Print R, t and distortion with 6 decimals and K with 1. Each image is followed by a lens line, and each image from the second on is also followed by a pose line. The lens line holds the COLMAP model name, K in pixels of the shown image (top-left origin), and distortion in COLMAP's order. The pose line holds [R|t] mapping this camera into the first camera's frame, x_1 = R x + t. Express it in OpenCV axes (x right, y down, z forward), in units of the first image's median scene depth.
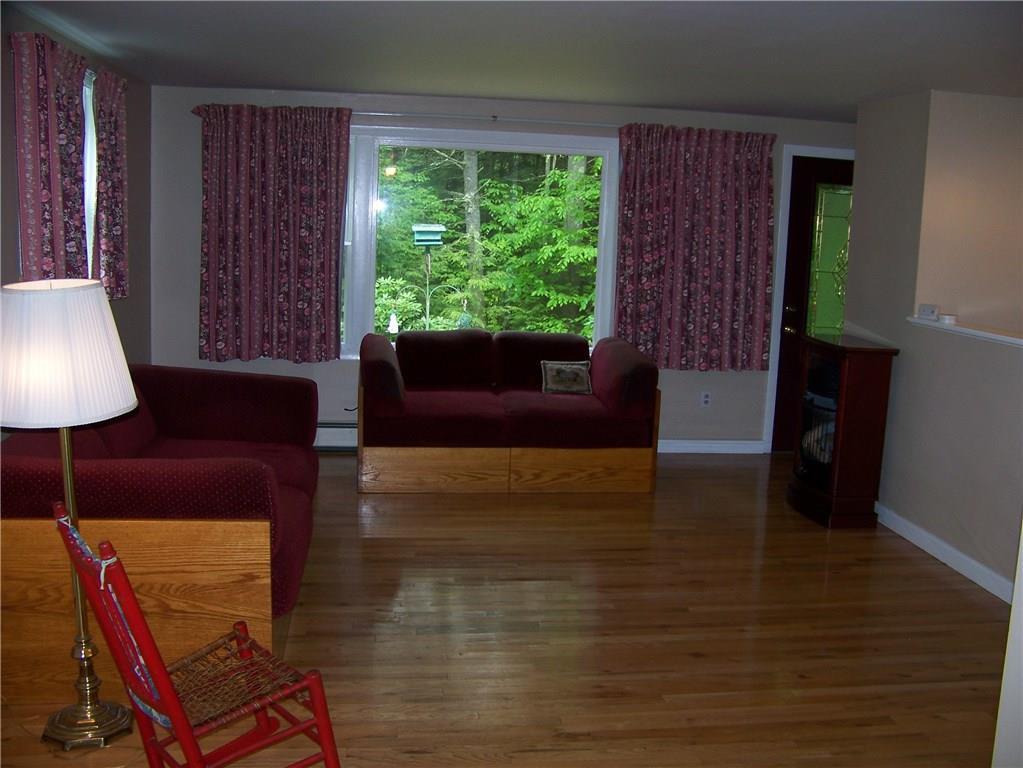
lens RADIAL K [[1091.3, 0, 511.5], [0, 1091.3, 384.0], [0, 0, 1]] dist [-0.123327, 0.023525]
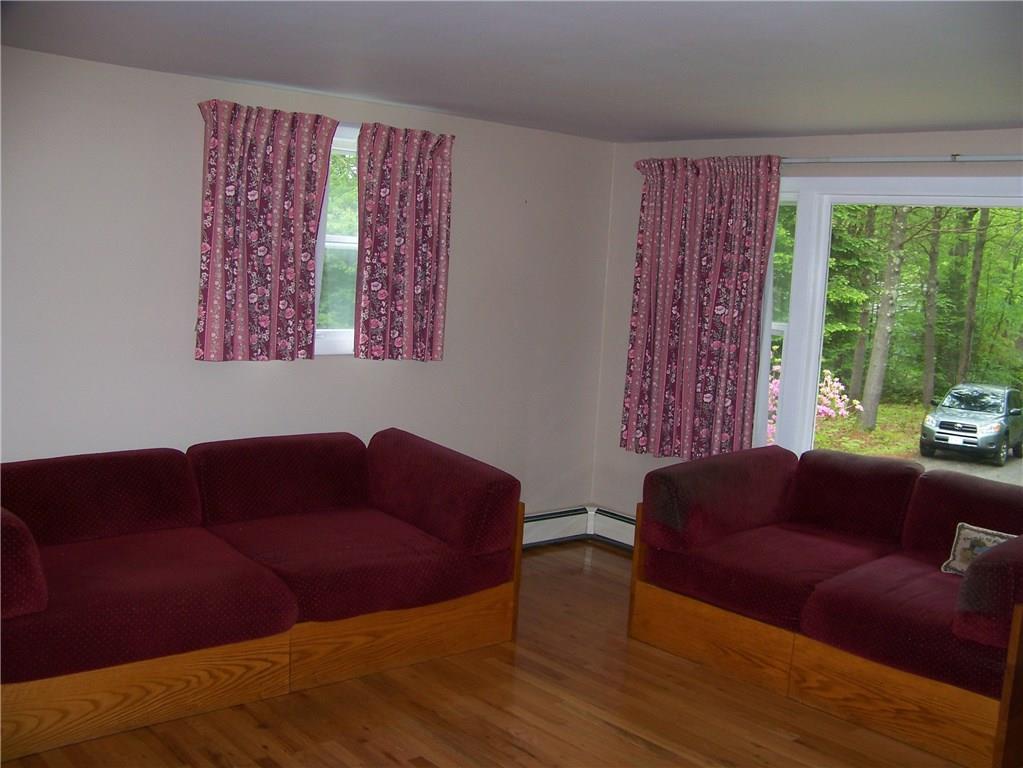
lens RADIAL K [[1091.3, 0, 511.5], [0, 1091.3, 384.0], [0, 0, 1]] dist [-0.123327, 0.023525]
pose [[0.557040, 0.095811, -0.824941, 0.404519], [-0.171180, 0.985239, -0.001161, -0.057820], [0.812652, 0.141860, 0.565218, 0.425730]]
